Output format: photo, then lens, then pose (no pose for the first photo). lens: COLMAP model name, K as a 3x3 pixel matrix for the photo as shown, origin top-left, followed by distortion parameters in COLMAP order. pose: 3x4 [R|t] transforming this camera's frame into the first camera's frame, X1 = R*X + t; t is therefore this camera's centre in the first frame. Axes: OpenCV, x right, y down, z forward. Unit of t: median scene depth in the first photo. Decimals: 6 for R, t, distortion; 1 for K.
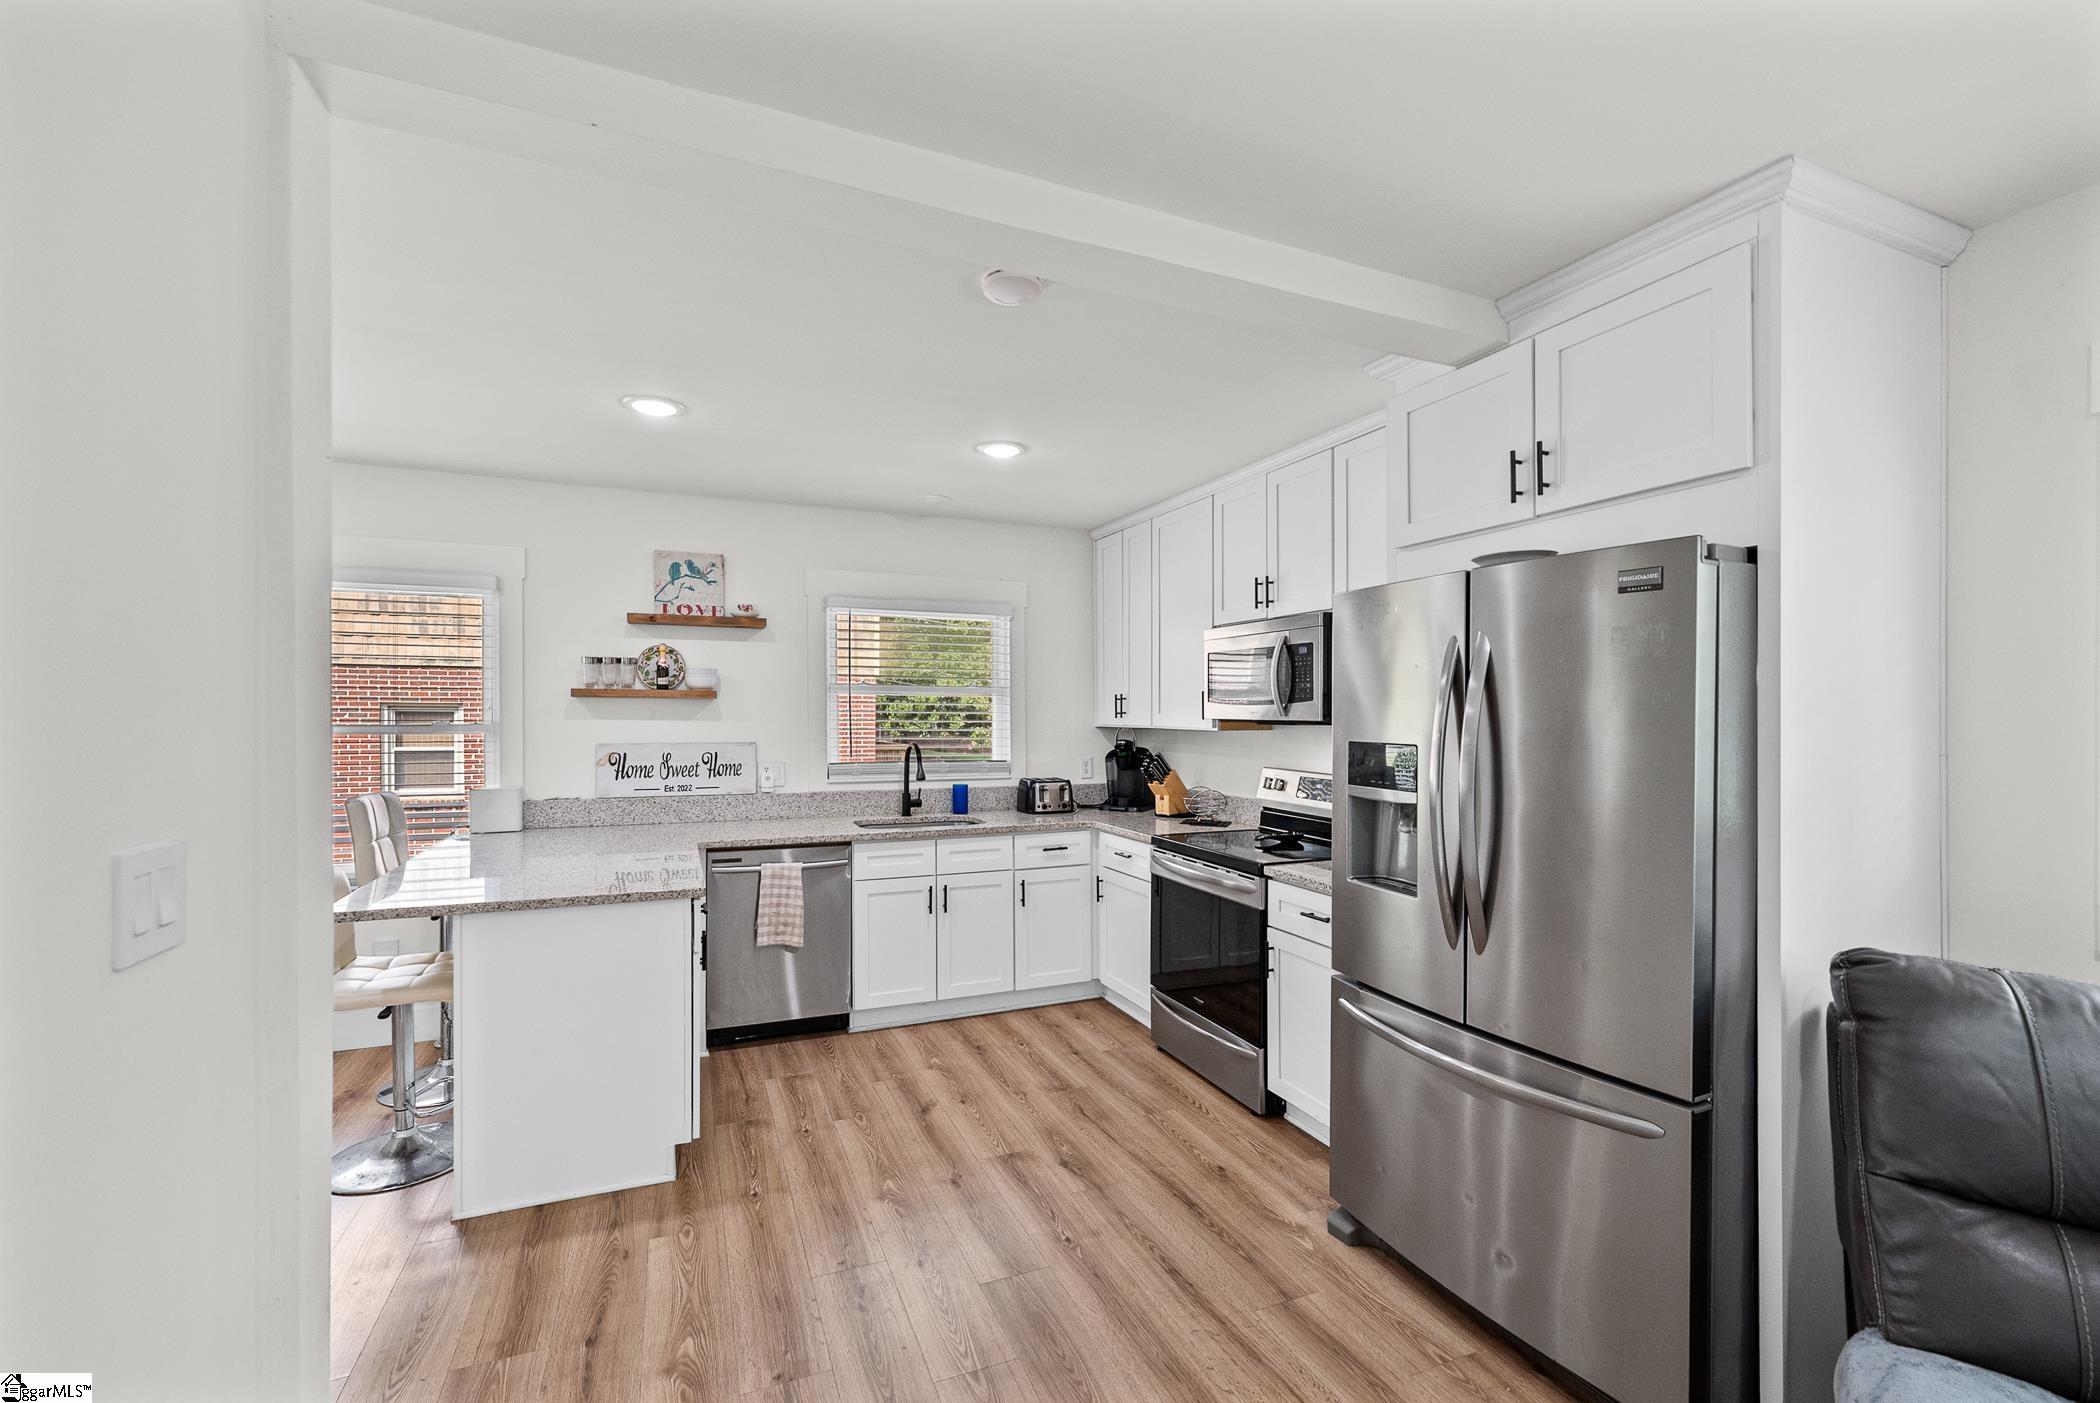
lens RADIAL K [[871.0, 0, 1034.5], [0, 871.0, 719.9], [0, 0, 1]] dist [-0.000460, -0.000081]
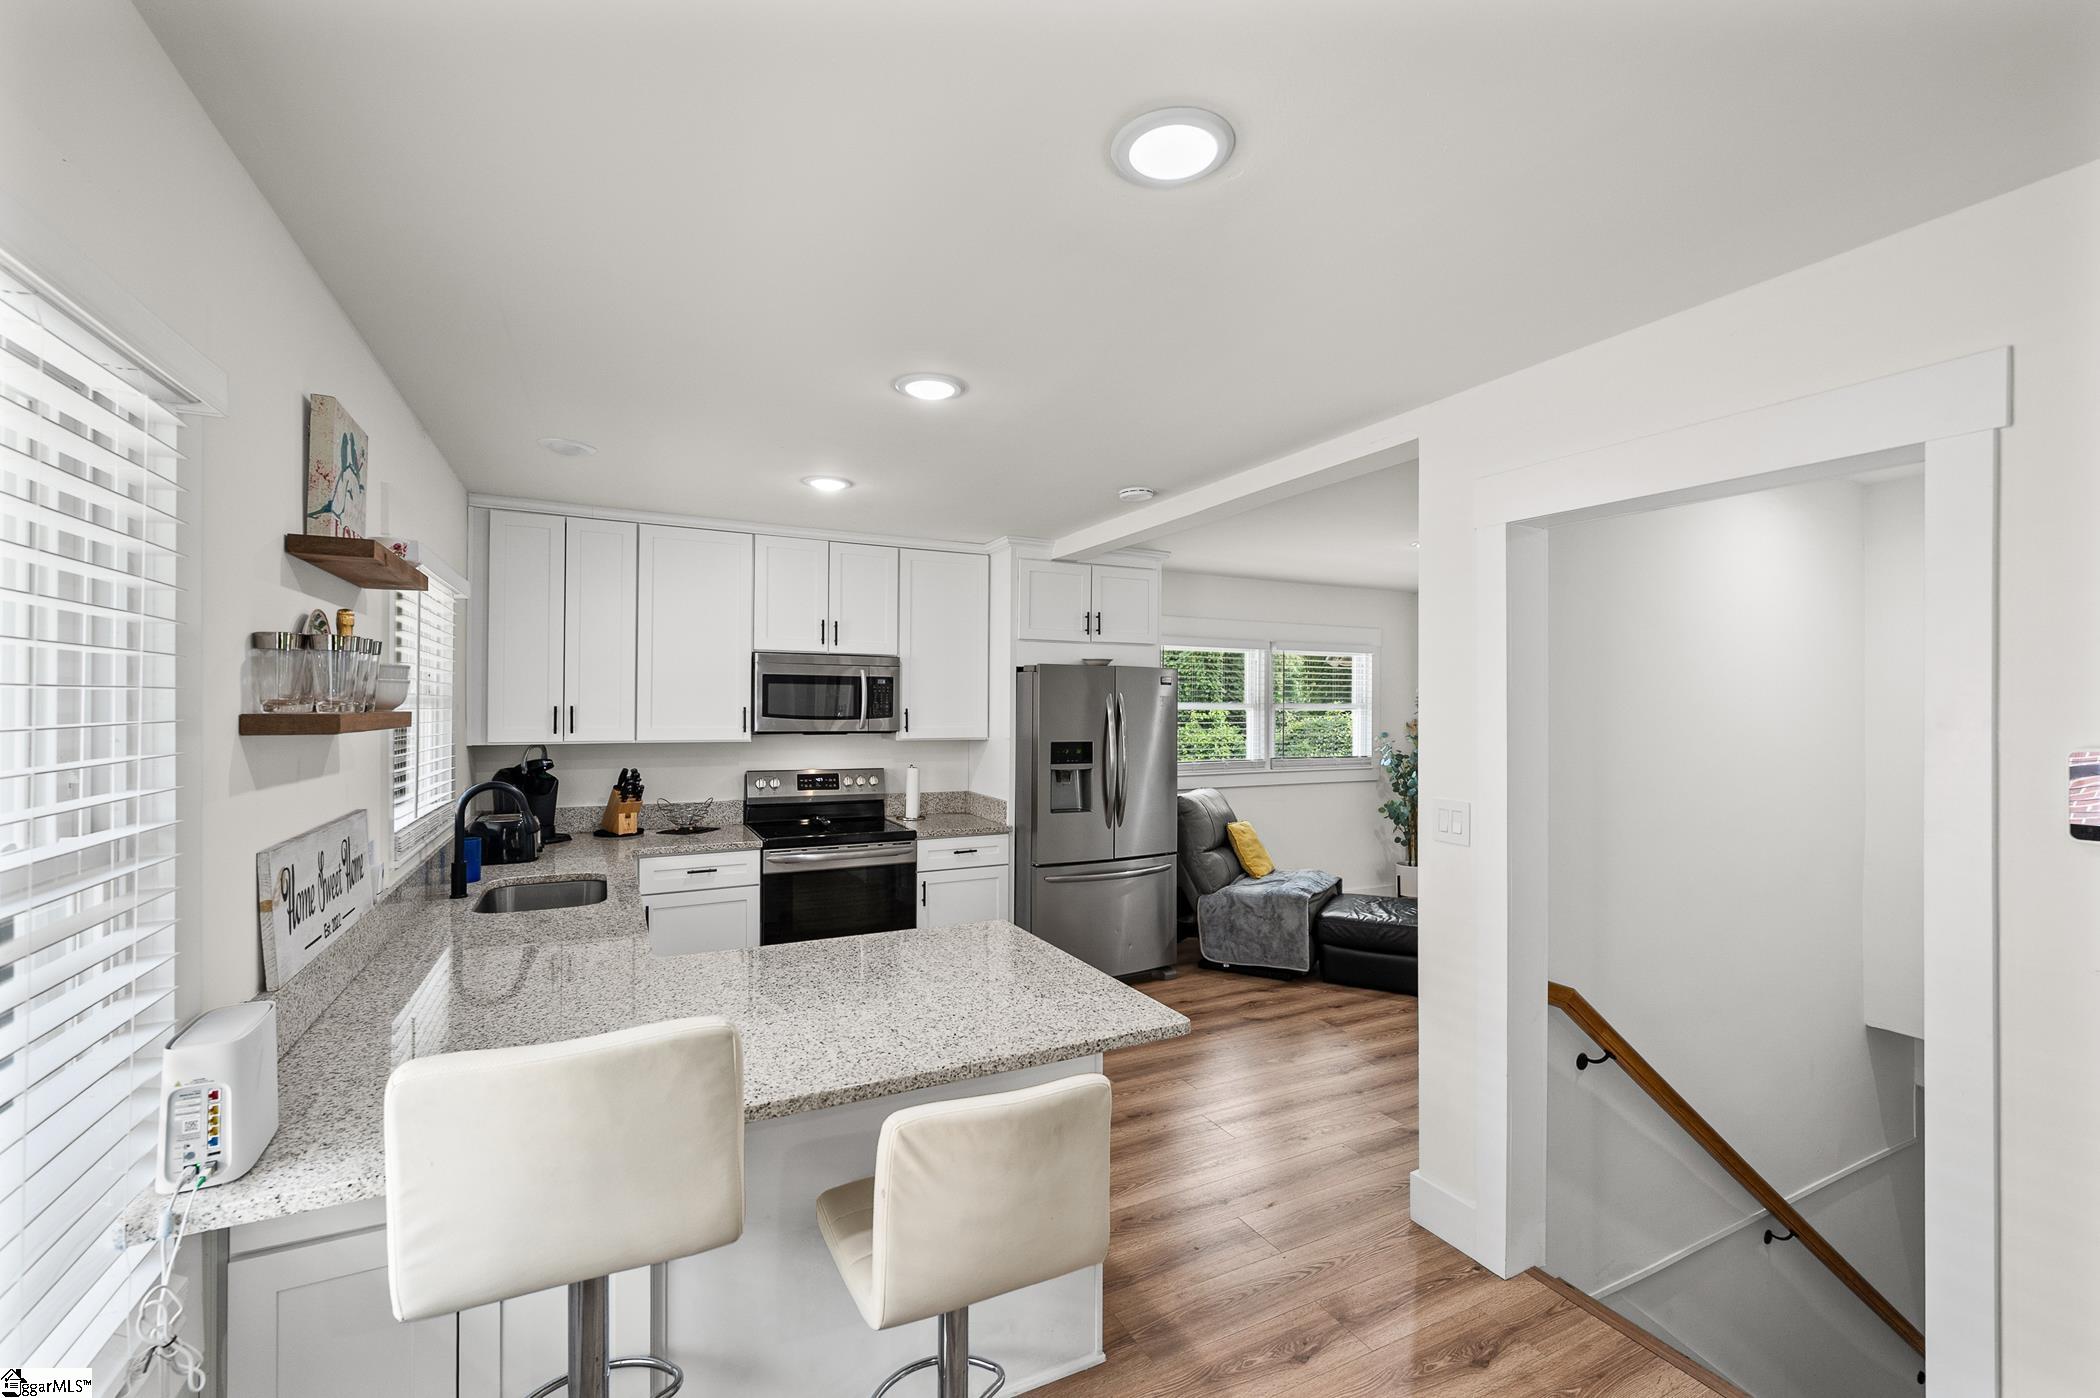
lens RADIAL K [[871.7, 0, 1043.6], [0, 871.7, 690.0], [0, 0, 1]] dist [0.000499, -0.000047]
pose [[-0.074138, 0.009272, 0.997205, -0.917690], [-0.001620, 0.999954, -0.009418, -0.042558], [-0.997247, -0.002314, -0.074119, 0.678487]]
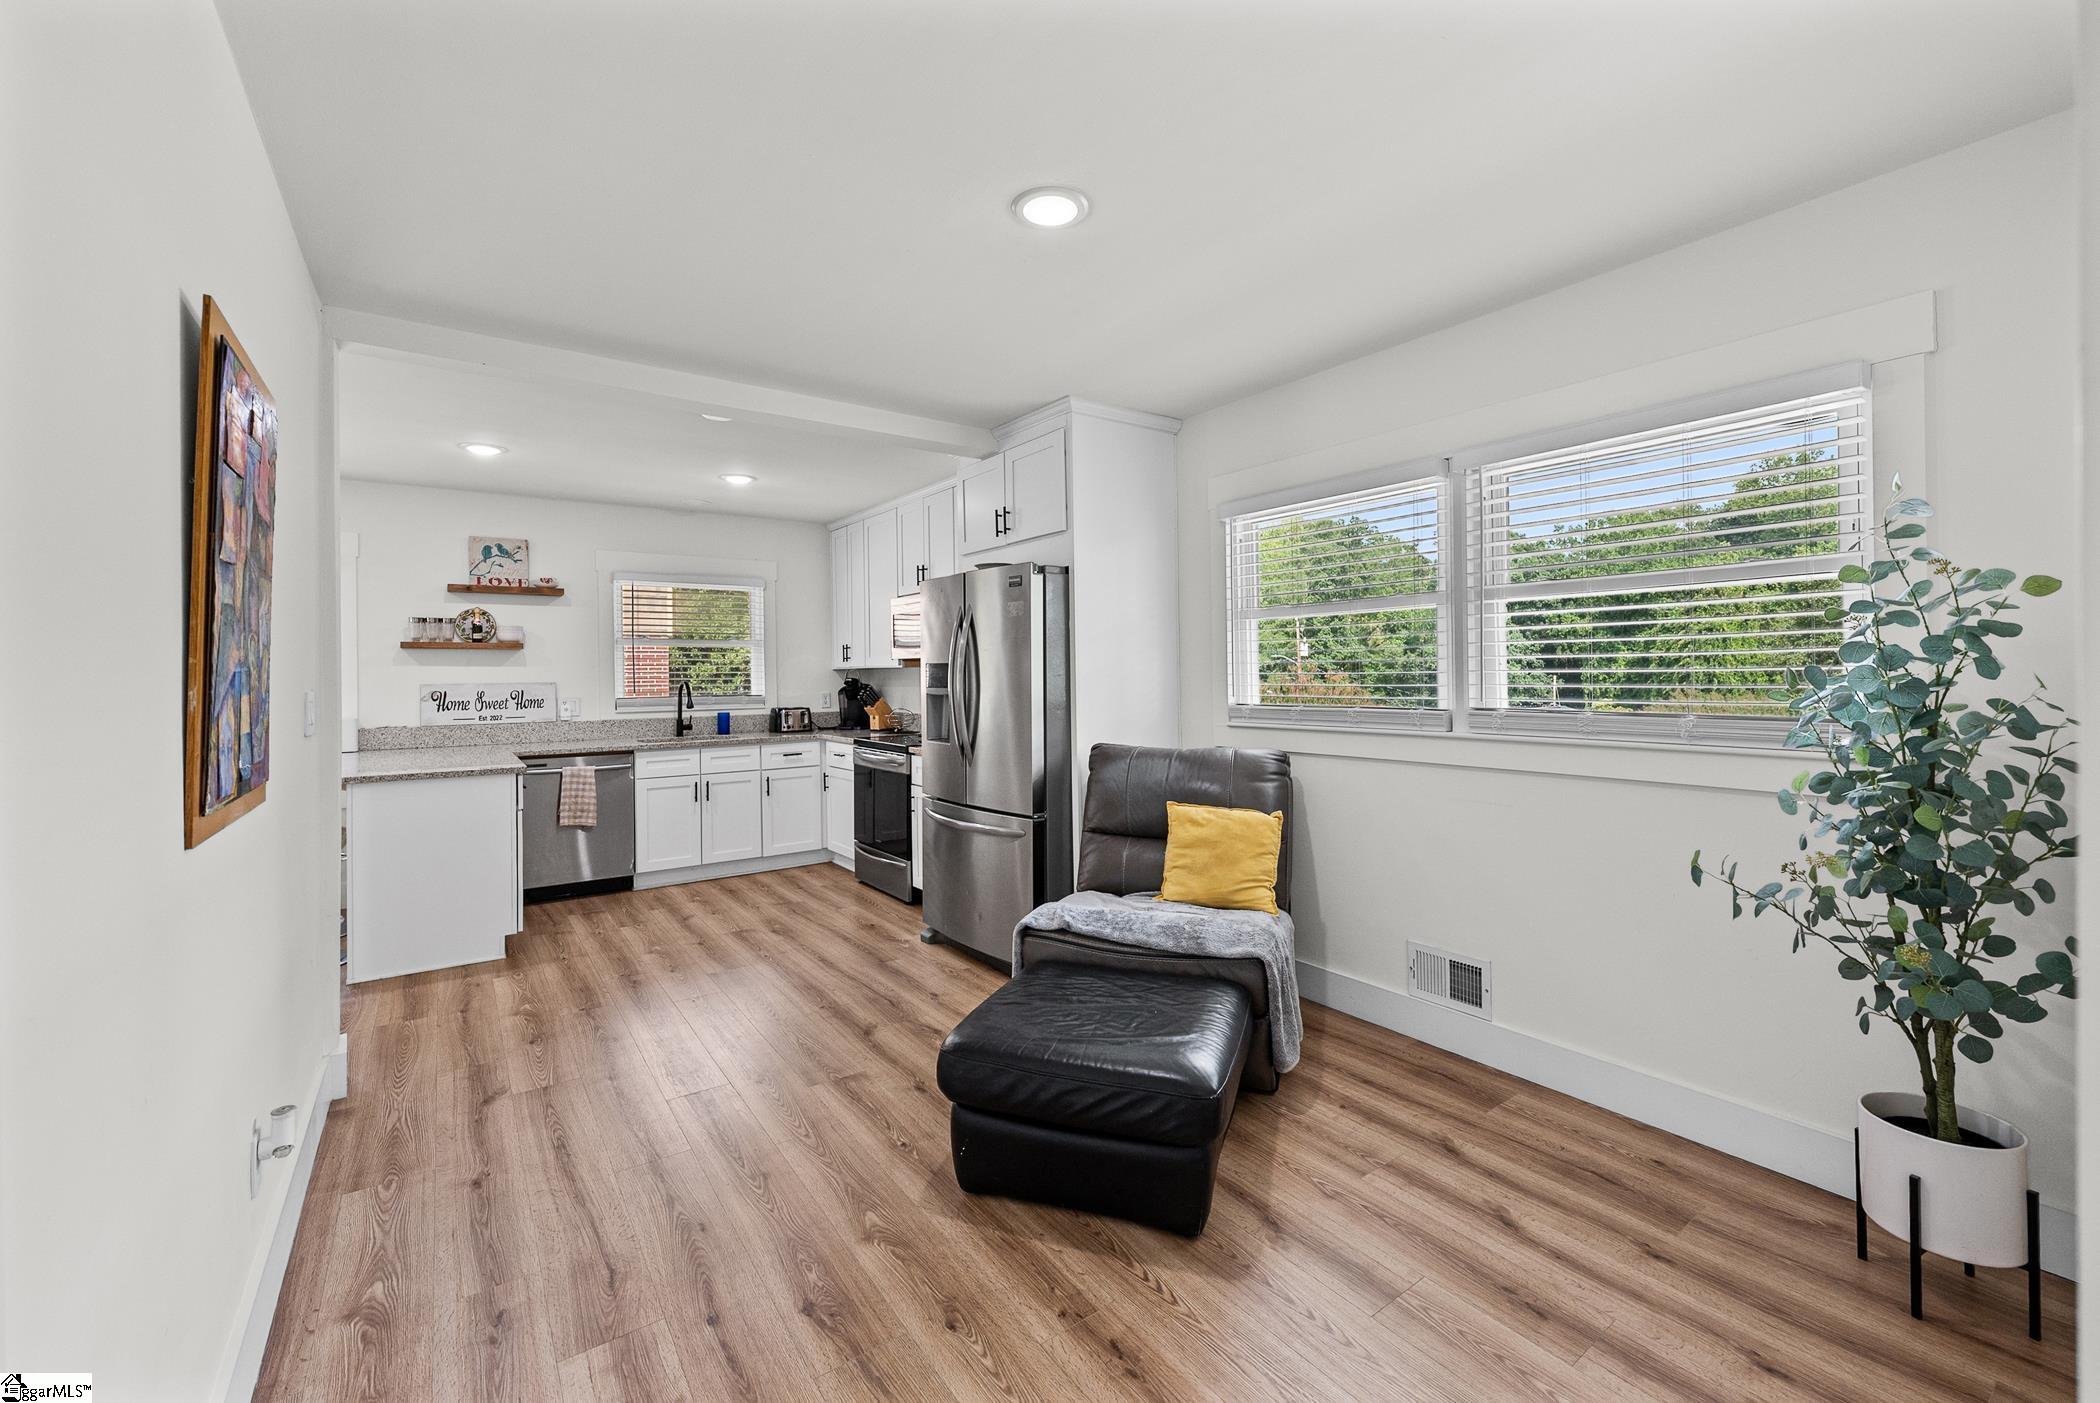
lens RADIAL K [[864.1, 0, 1053.0], [0, 864.1, 666.0], [0, 0, 1]] dist [-0.000096, 0.000010]
pose [[0.974079, -0.012838, 0.225842, 0.123922], [0.016846, 0.999733, -0.015826, 0.036140], [-0.225578, 0.019221, 0.974035, -0.466138]]
